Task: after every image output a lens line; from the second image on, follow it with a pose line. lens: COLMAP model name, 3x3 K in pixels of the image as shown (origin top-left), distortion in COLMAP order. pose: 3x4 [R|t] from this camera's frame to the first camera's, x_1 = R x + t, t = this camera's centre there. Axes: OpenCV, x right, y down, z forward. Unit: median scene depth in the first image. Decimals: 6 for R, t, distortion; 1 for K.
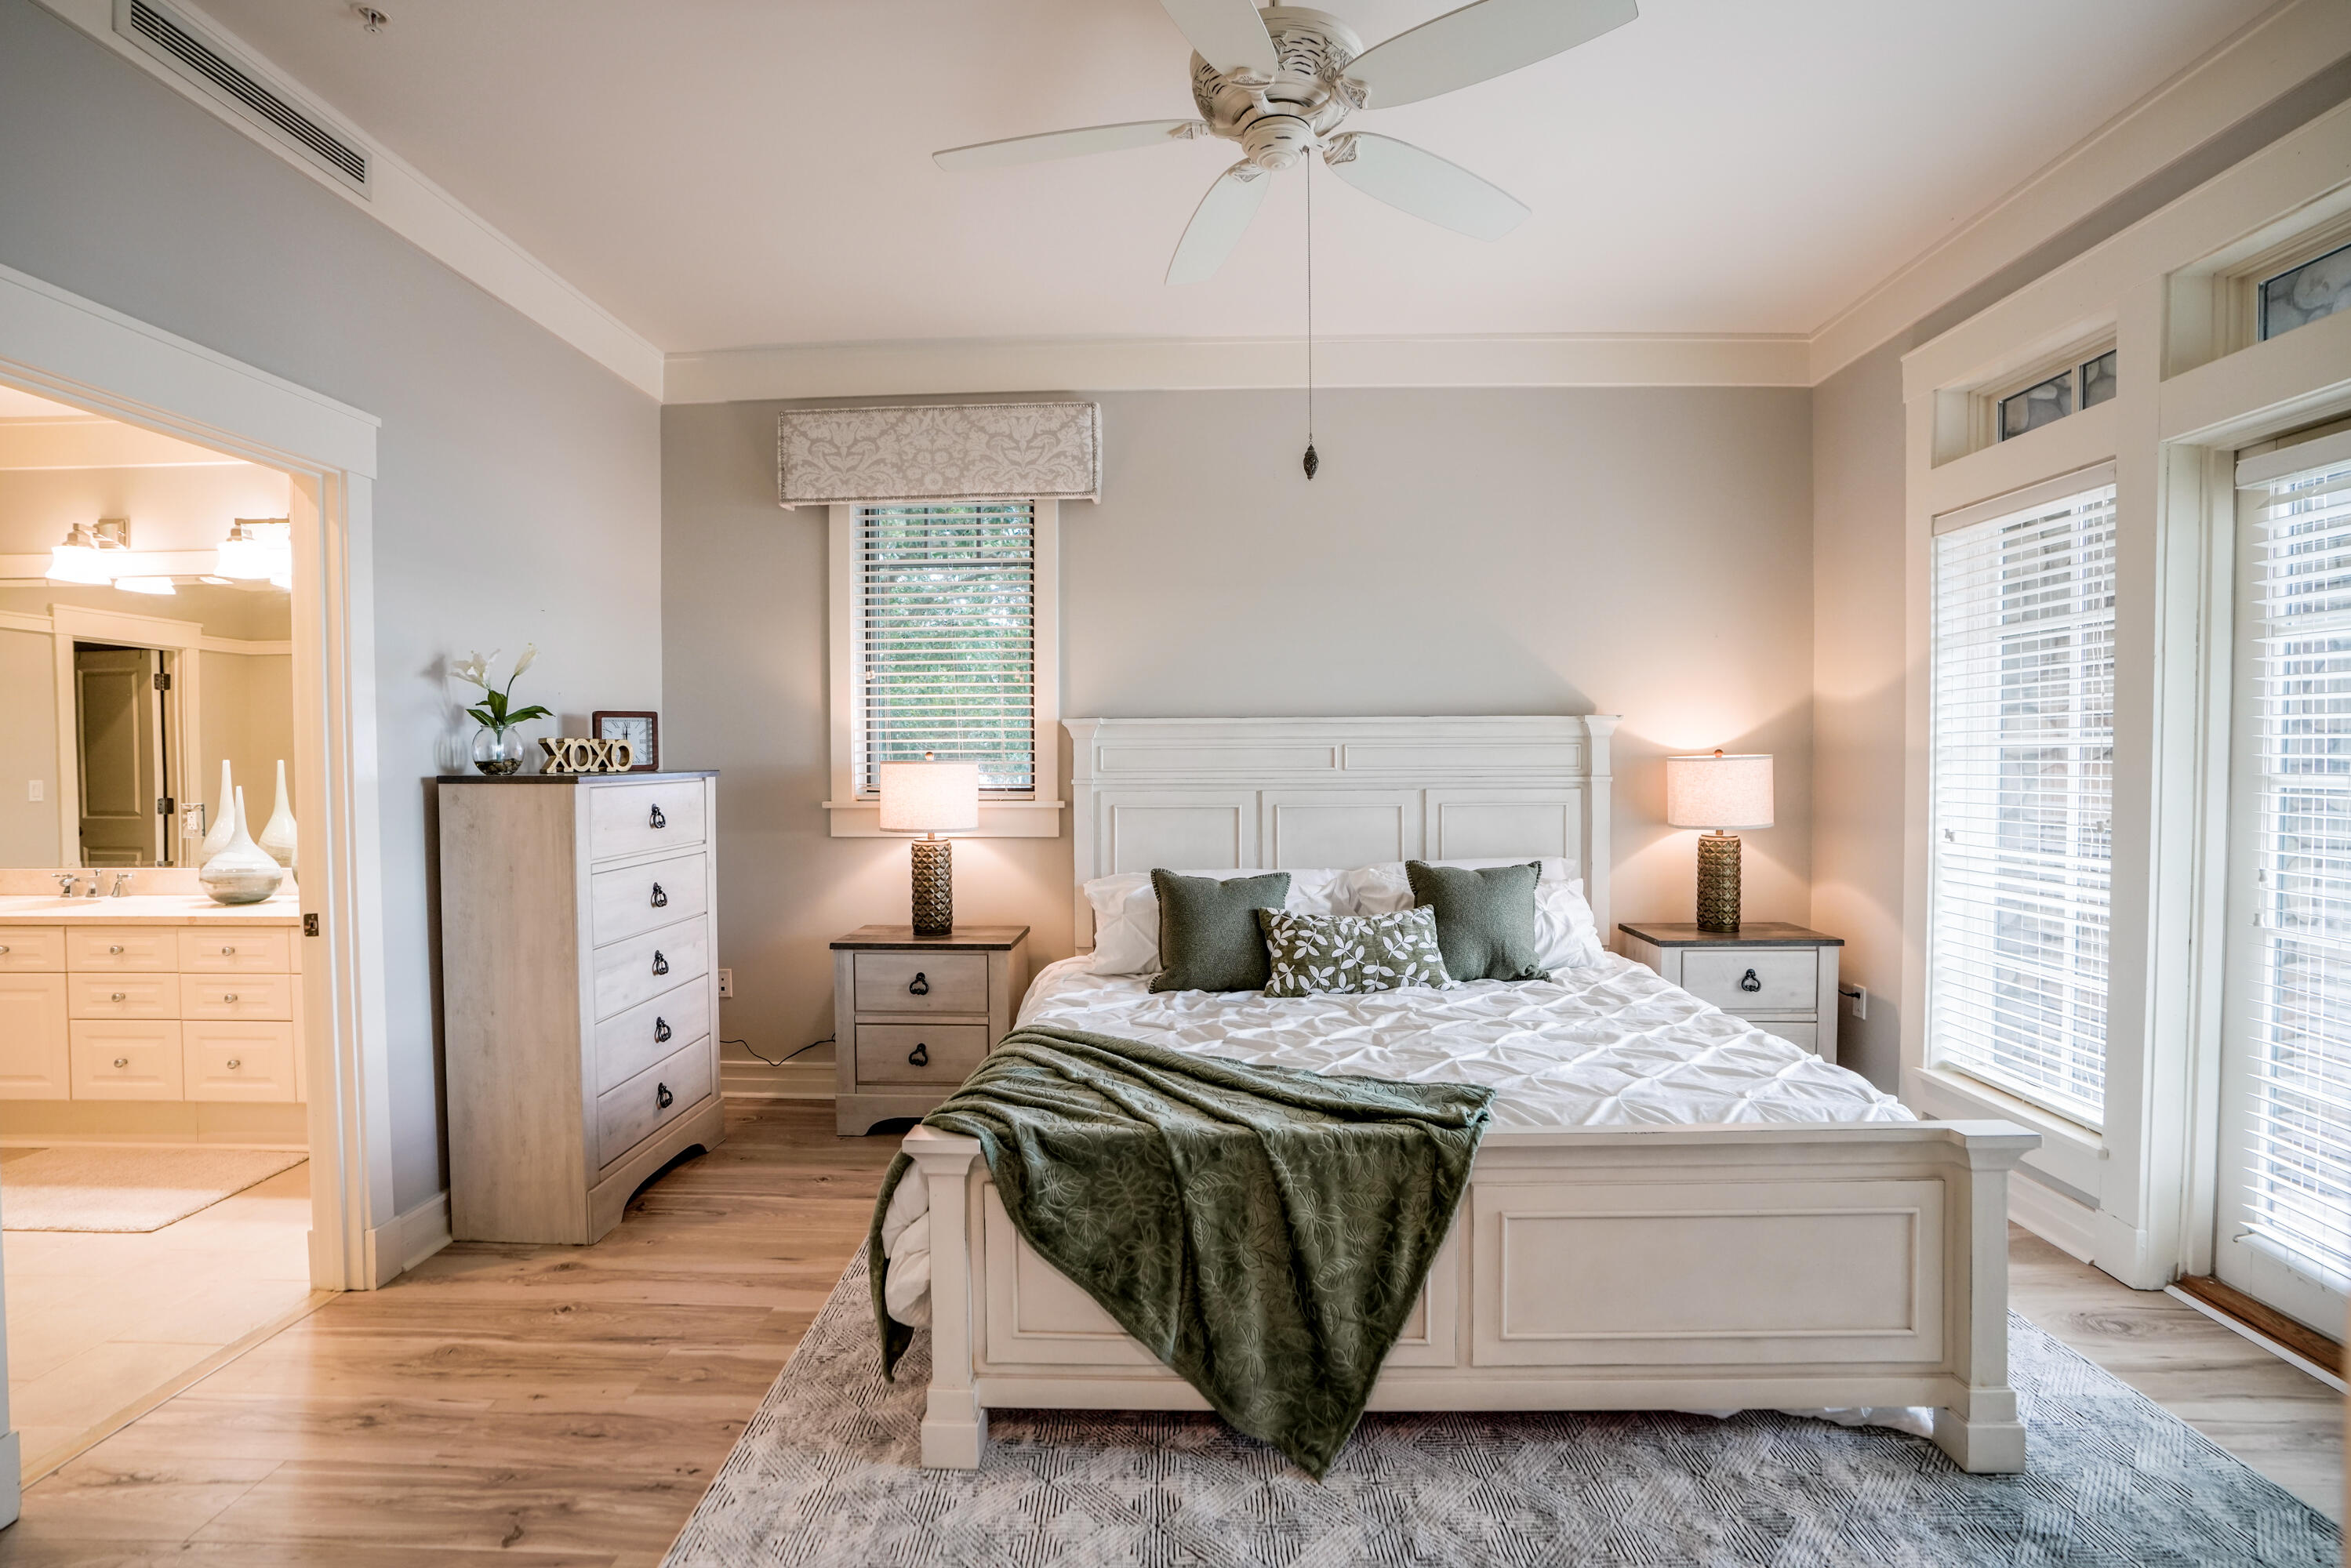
lens RADIAL K [[1106.5, 0, 1175.5], [0, 1106.5, 784.0], [0, 0, 1]] dist [-0.069870, 0.027491]
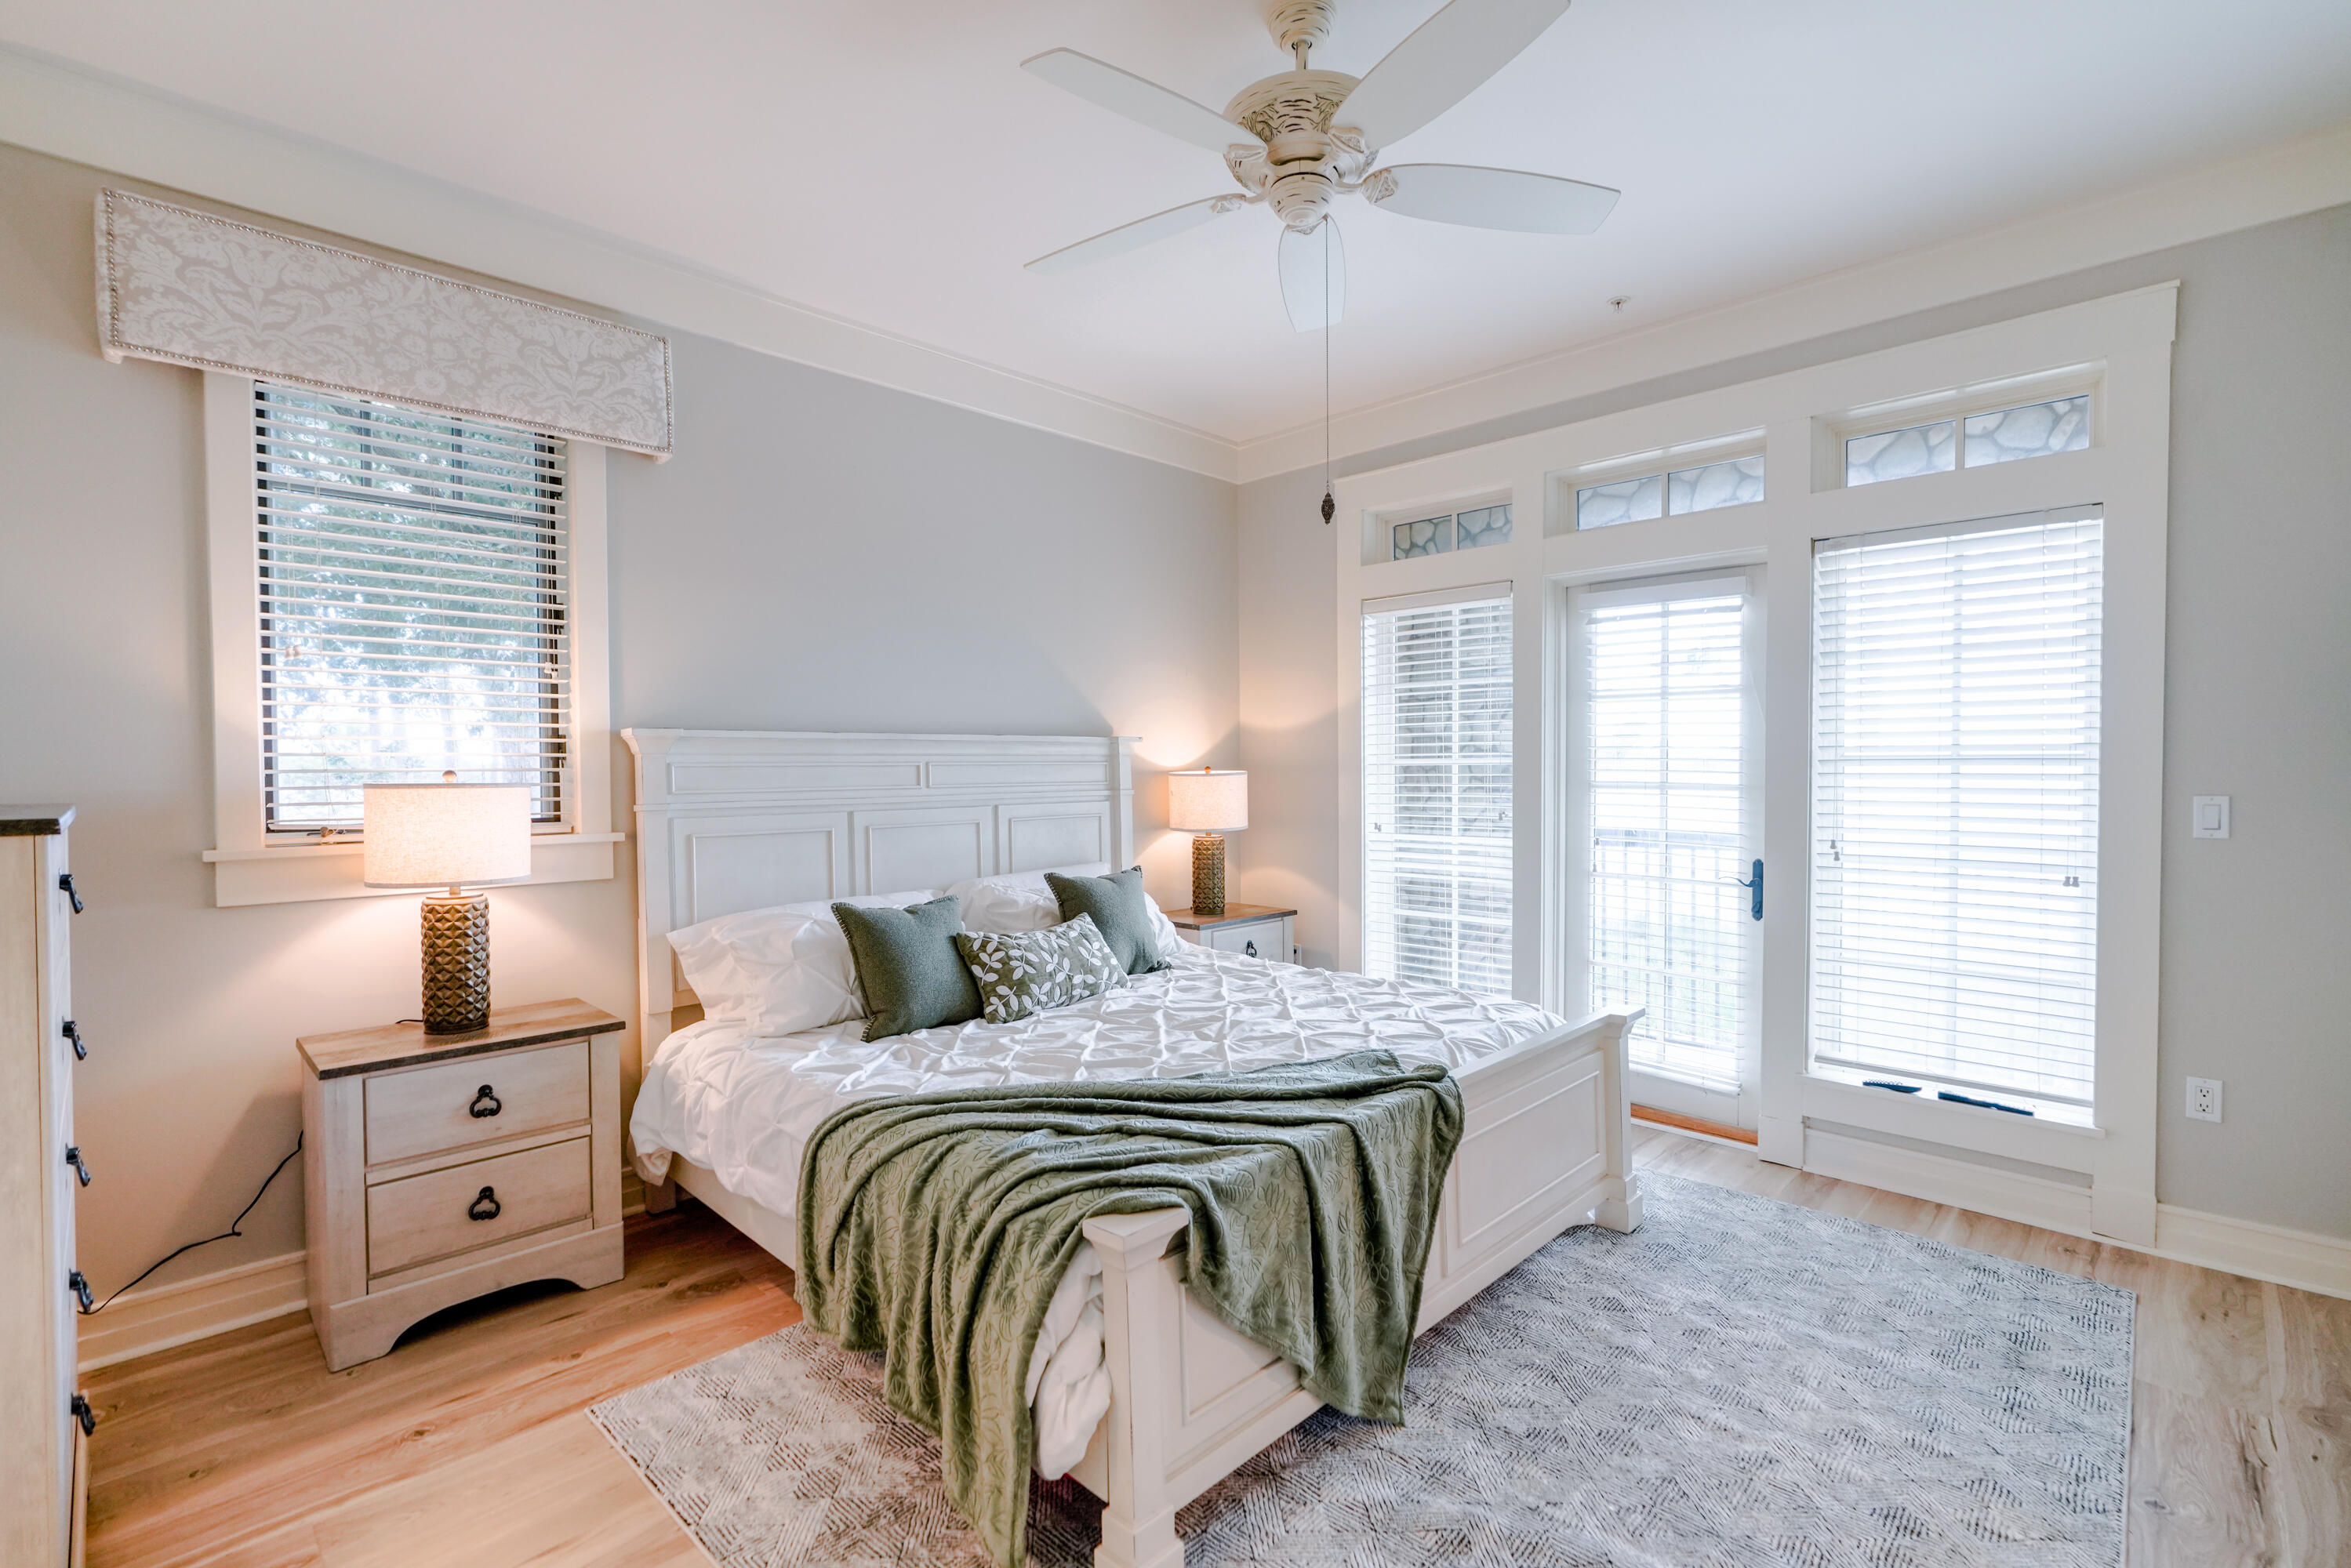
lens RADIAL K [[1058.3, 0, 1169.5], [0, 1058.3, 785.0], [0, 0, 1]] dist [-0.003475, 0.000628]
pose [[0.682594, -0.011935, 0.730700, -0.417437], [0.020889, 0.999777, -0.003183, -0.008341], [-0.730499, 0.017436, 0.682691, 0.215022]]
